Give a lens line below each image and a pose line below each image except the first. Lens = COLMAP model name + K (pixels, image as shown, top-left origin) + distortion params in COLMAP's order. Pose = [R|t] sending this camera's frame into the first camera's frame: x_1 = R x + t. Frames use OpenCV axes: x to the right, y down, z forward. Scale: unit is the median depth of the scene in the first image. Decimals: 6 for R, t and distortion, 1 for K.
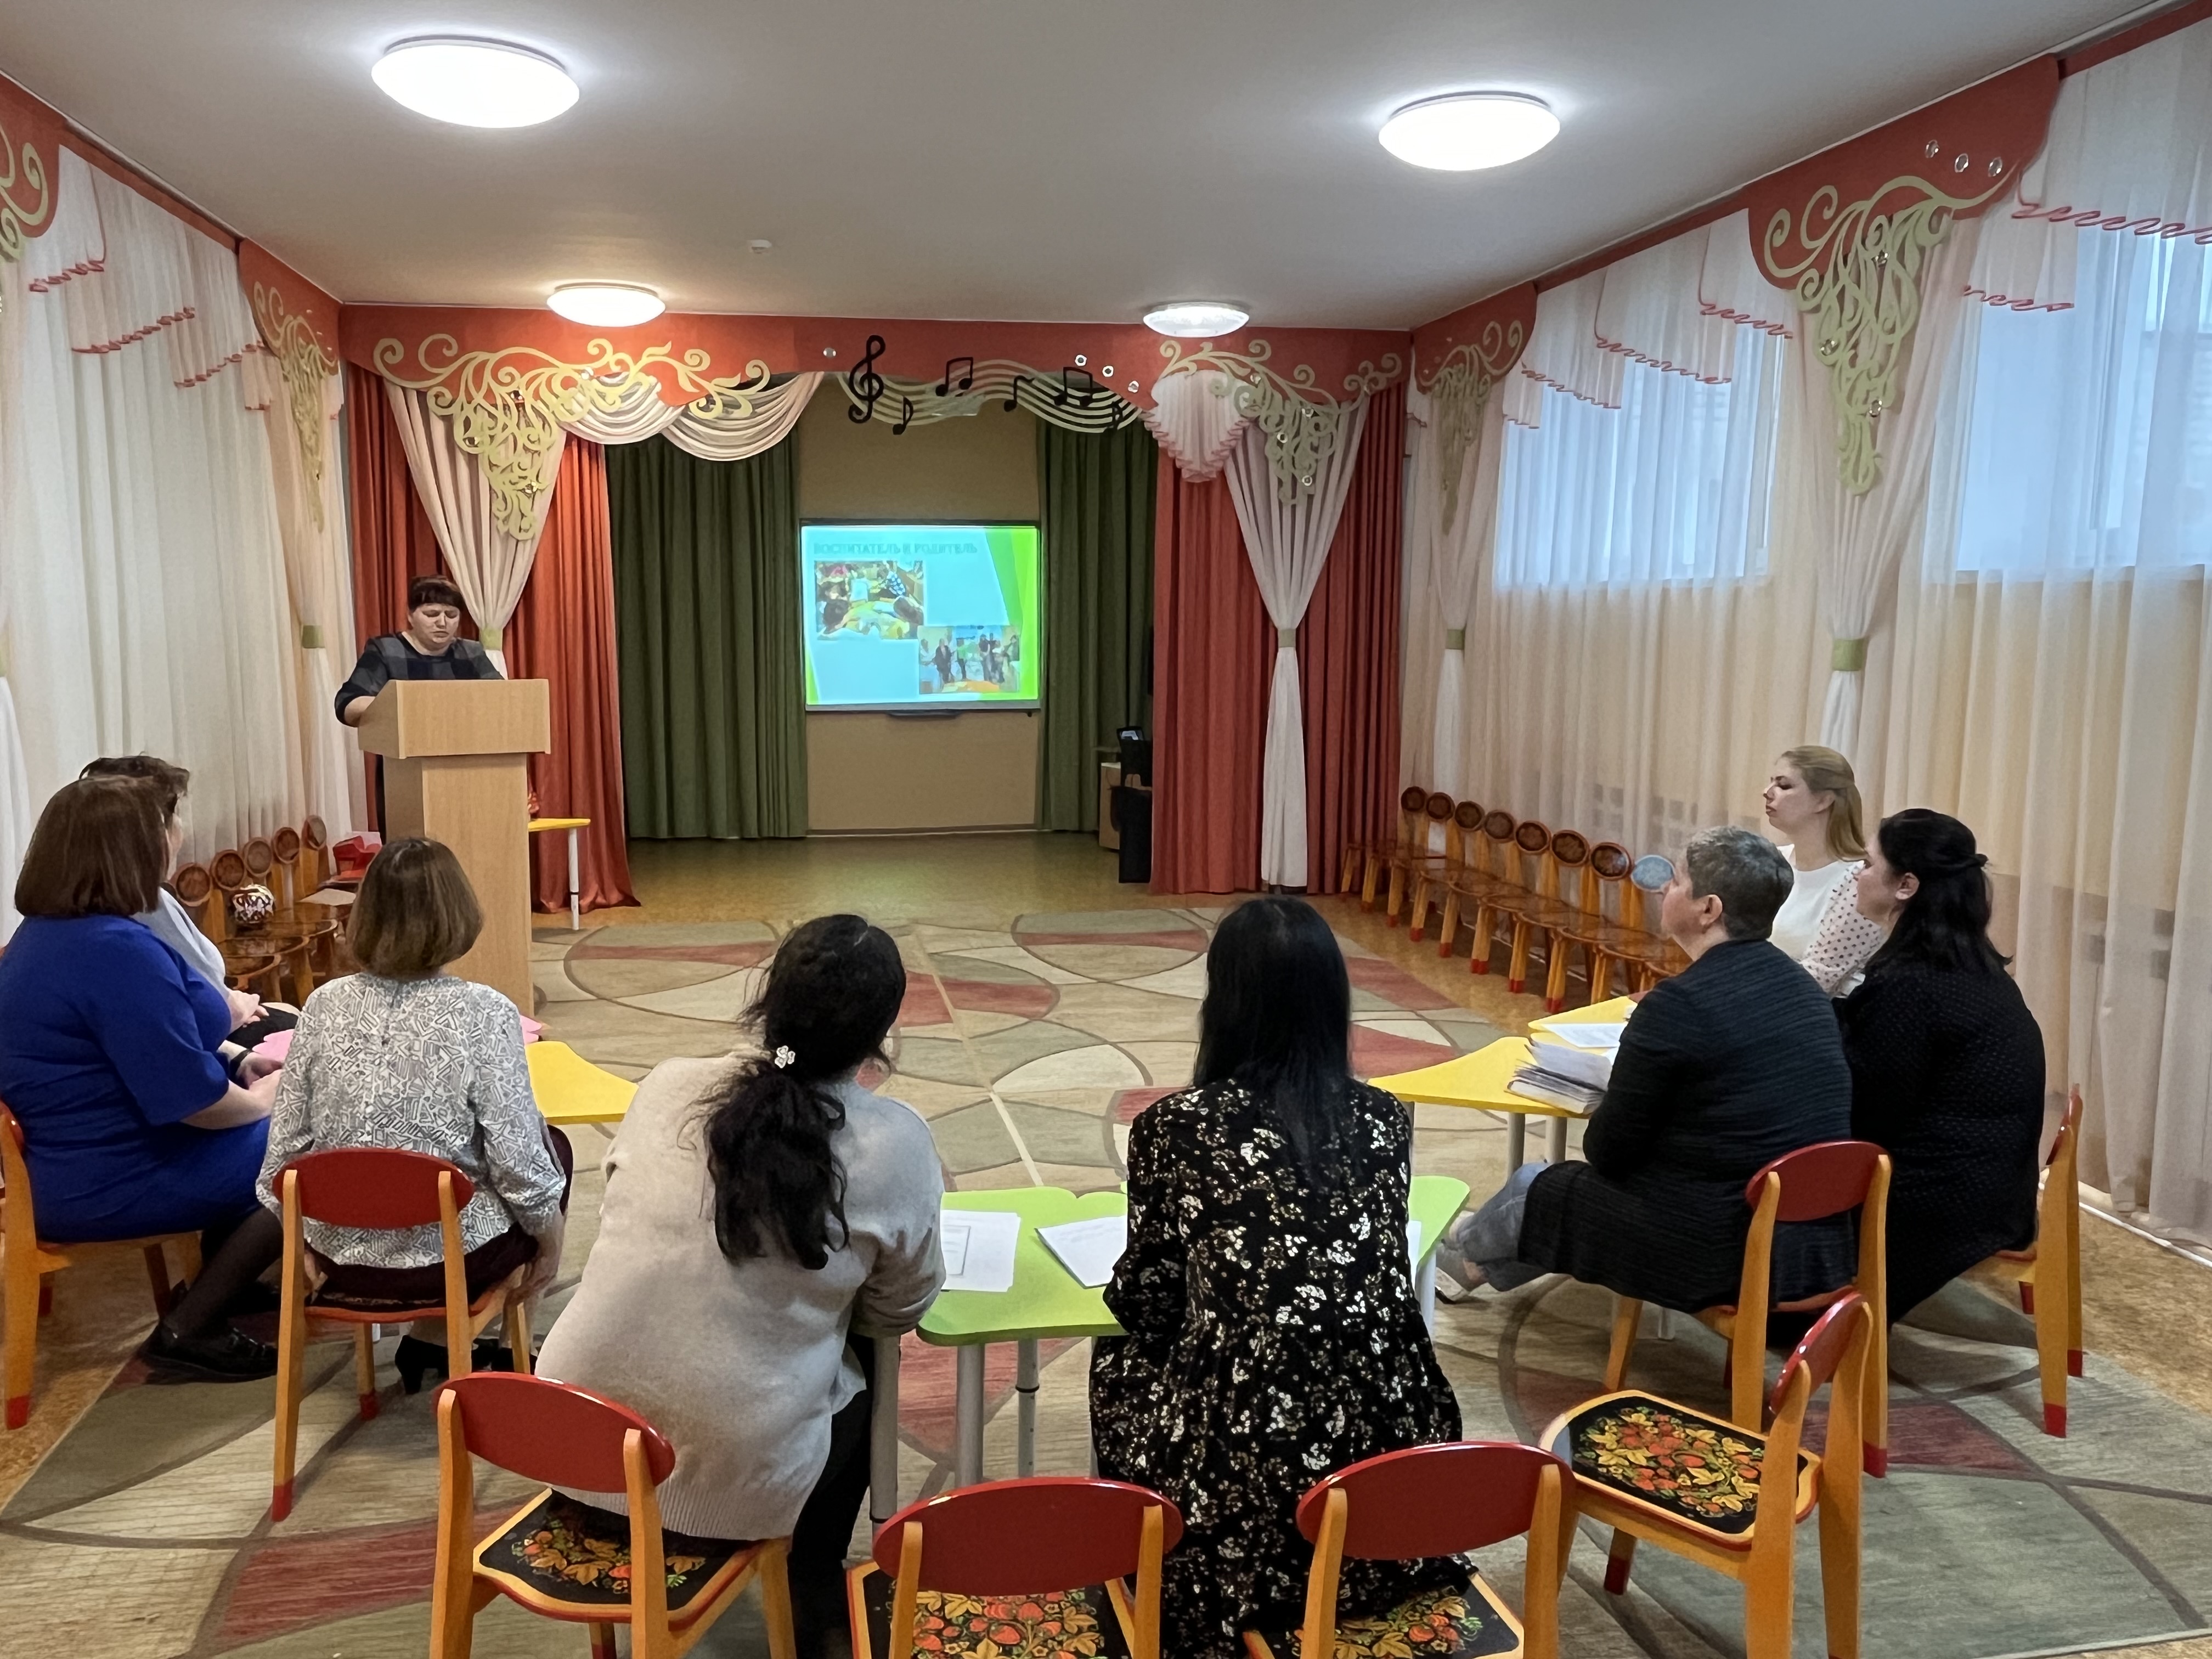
lens RADIAL K [[1733.4, 0, 1094.5], [0, 1733.4, 829.5], [0, 0, 1]] dist [-0.001752, -0.007188]
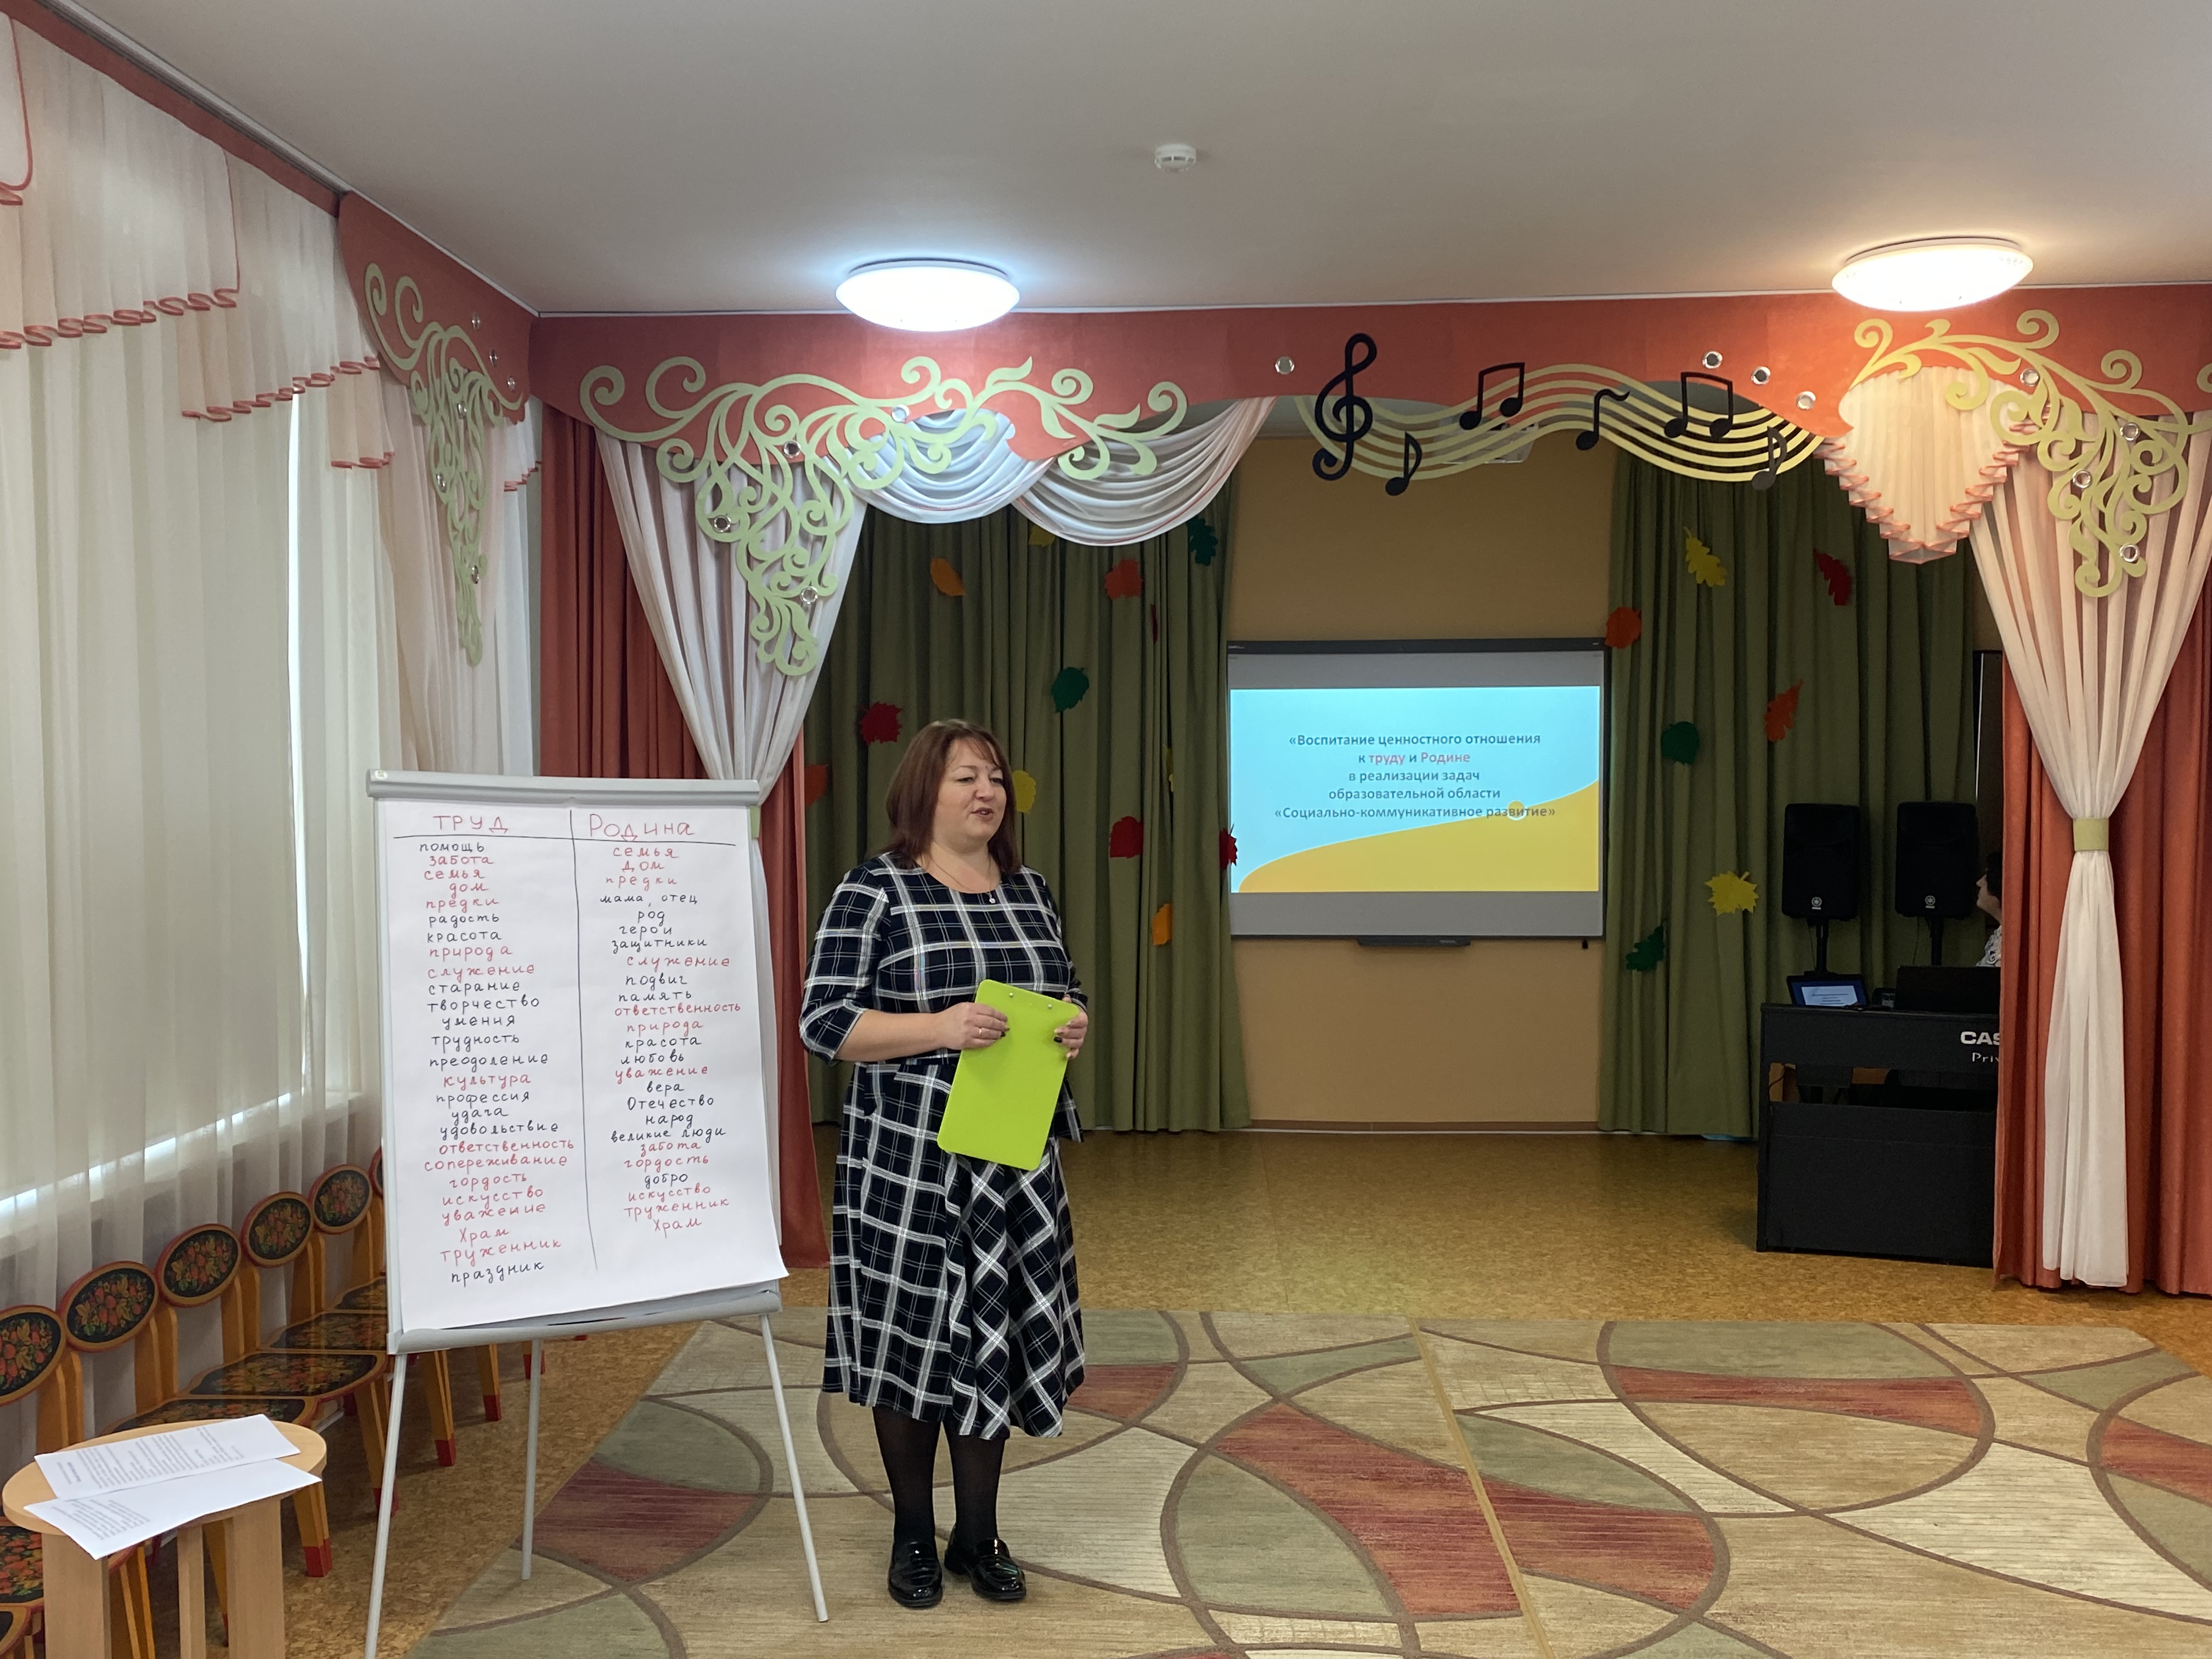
lens RADIAL K [[2267.0, 0, 1106.0], [0, 2267.0, 829.5], [0, 0, 1]] dist [0.219160, -0.596799]
pose [[0.976503, 0.001709, -0.215498, -0.041567], [-0.023136, 0.995021, -0.096944, -0.034468], [0.214259, 0.099651, 0.971680, 0.226634]]
